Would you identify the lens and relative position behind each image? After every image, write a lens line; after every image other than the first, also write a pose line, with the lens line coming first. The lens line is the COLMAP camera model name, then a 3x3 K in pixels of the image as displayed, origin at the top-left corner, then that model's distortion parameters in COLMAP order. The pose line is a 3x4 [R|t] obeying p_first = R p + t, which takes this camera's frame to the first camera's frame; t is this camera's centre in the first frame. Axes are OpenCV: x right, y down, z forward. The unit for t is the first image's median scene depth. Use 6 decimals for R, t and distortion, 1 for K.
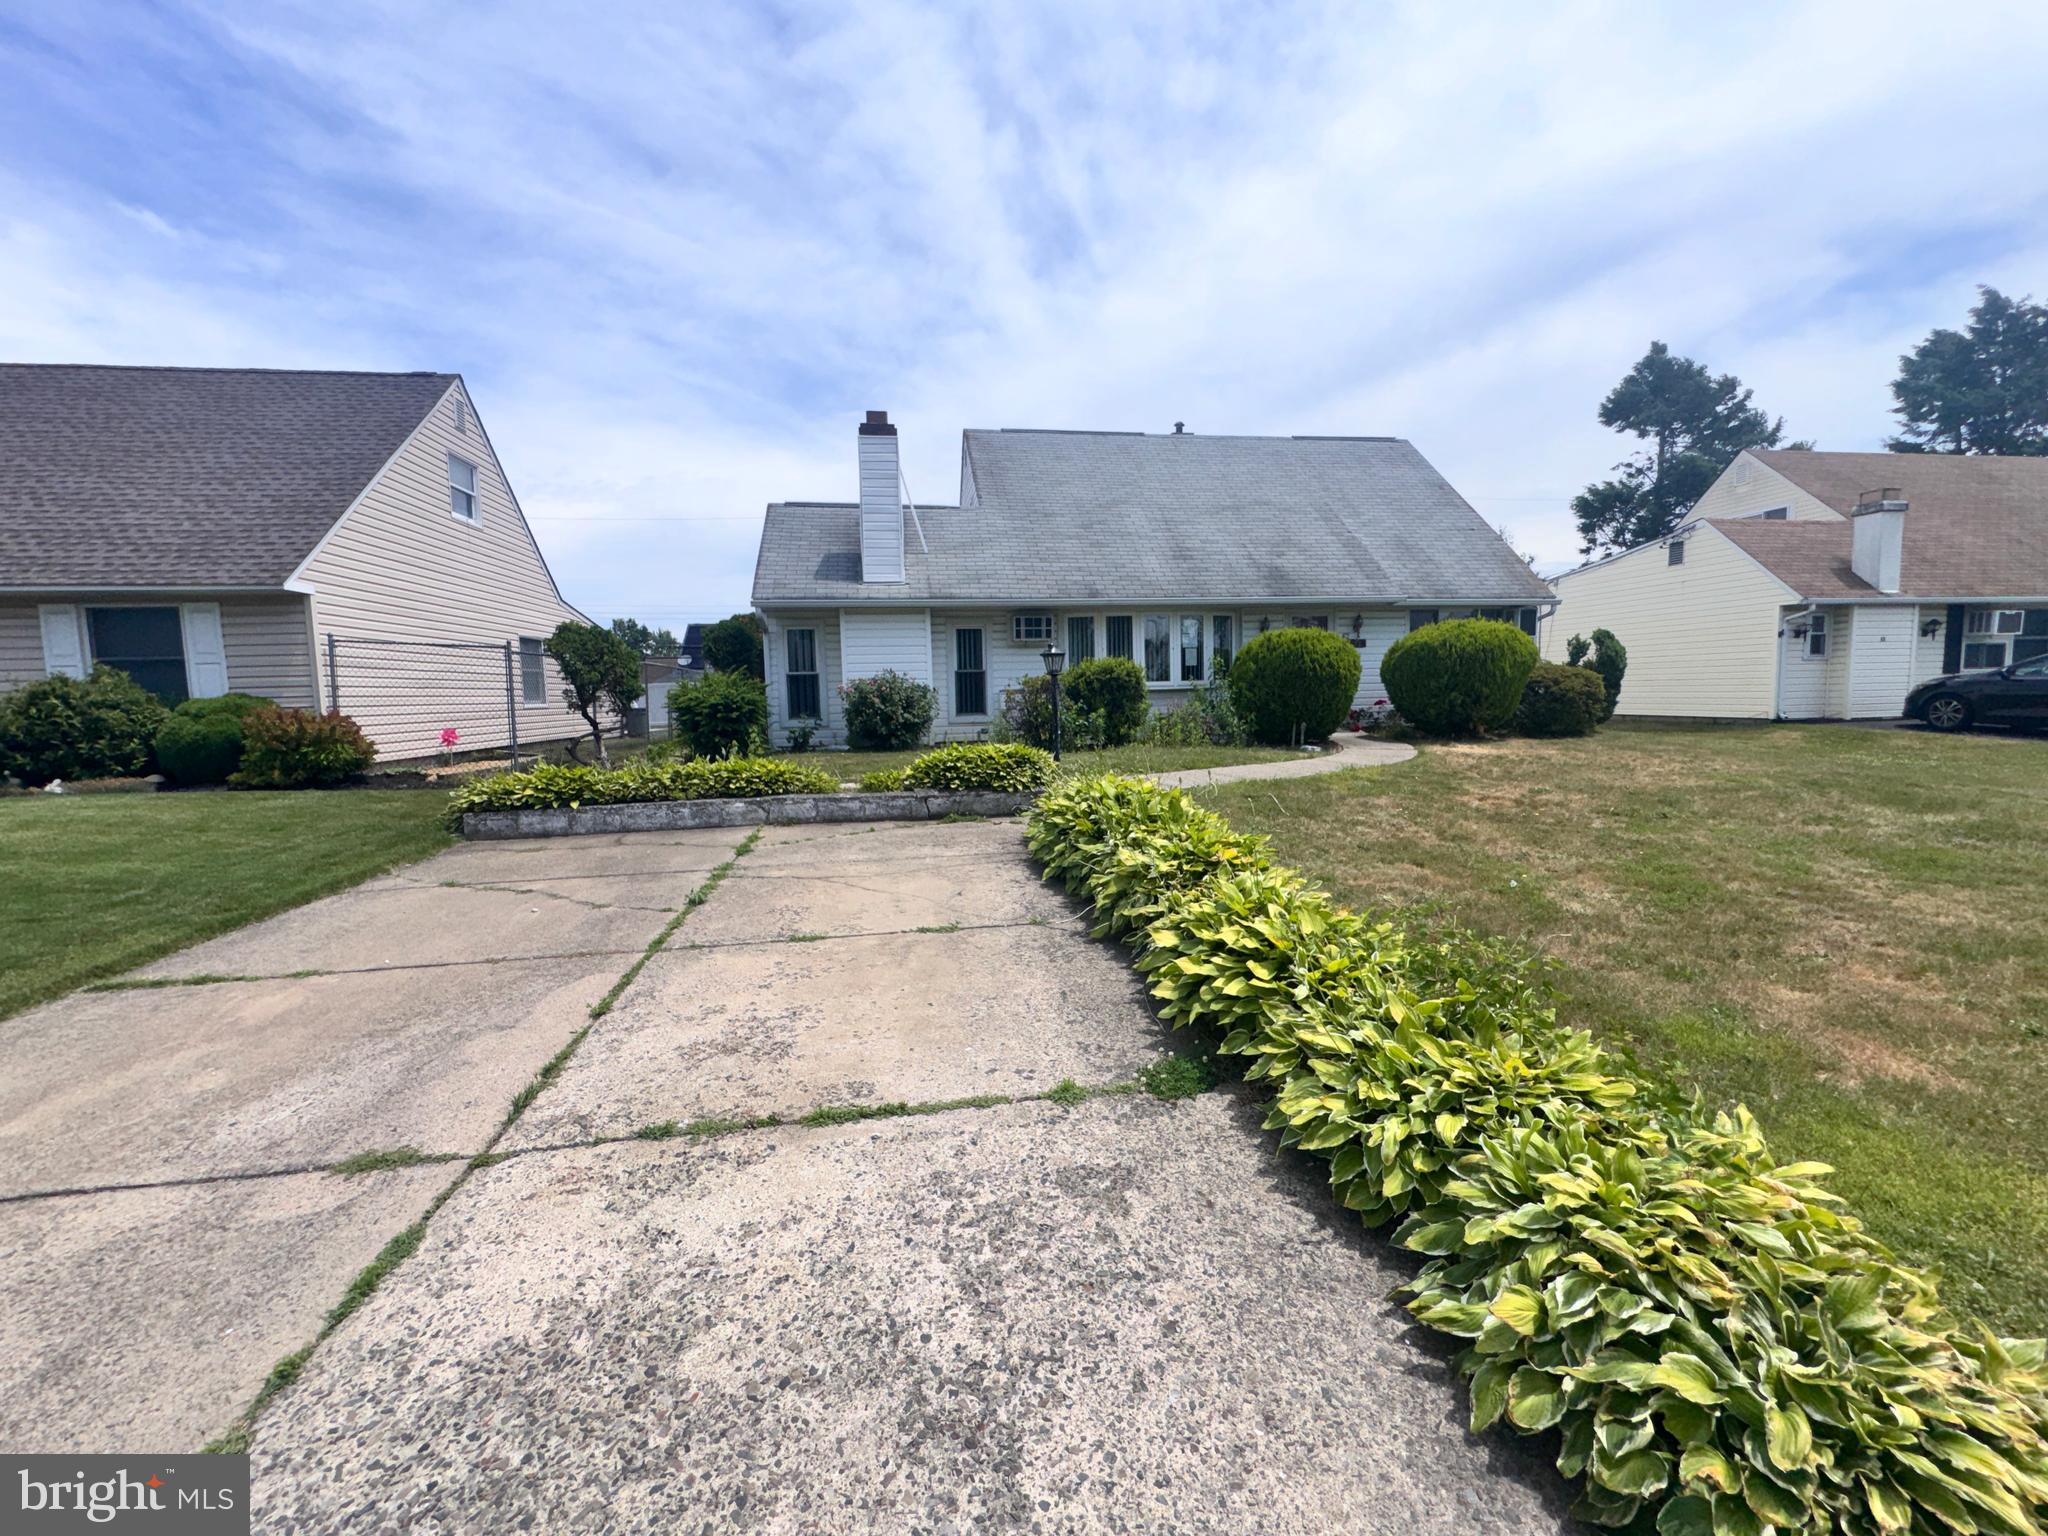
lens RADIAL K [[813.1, 0, 1021.3], [0, 813.1, 764.3], [0, 0, 1]] dist [-0.004864, 0.000067]
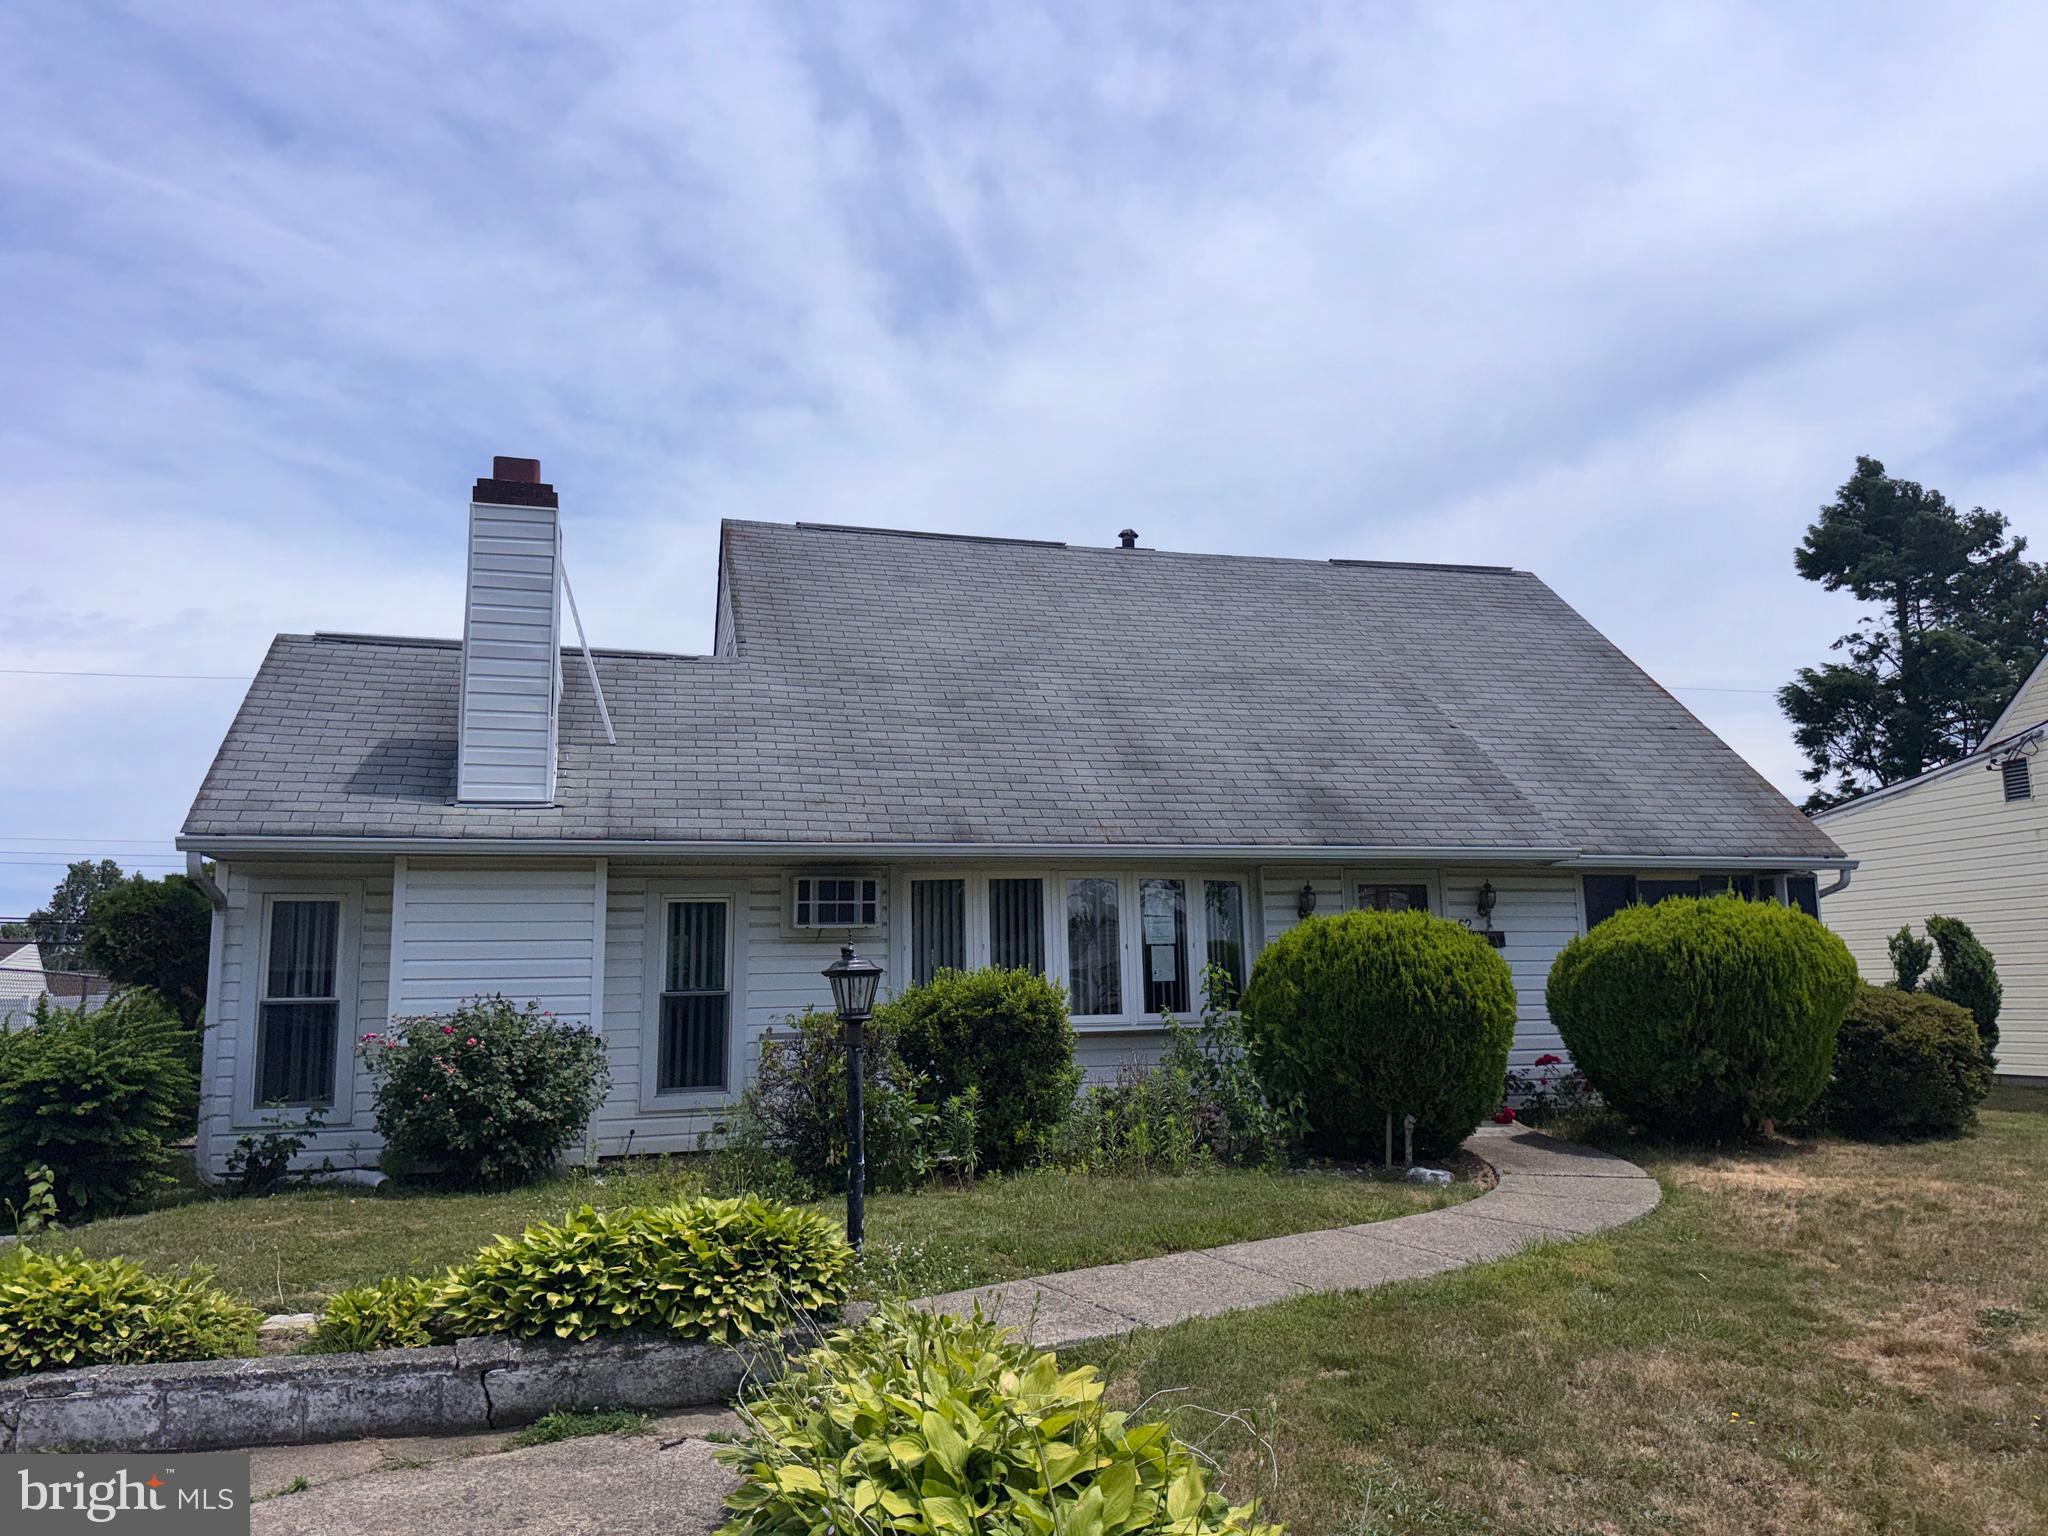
lens RADIAL K [[1410.8, 0, 1024.0], [0, 1410.8, 768.0], [0, 0, 1]] dist [0.003492, -0.000617]
pose [[0.993668, 0.022855, 0.110005, 0.030039], [0.005082, 0.968947, -0.247216, -0.037601], [-0.112239, 0.246210, 0.962696, 0.166339]]
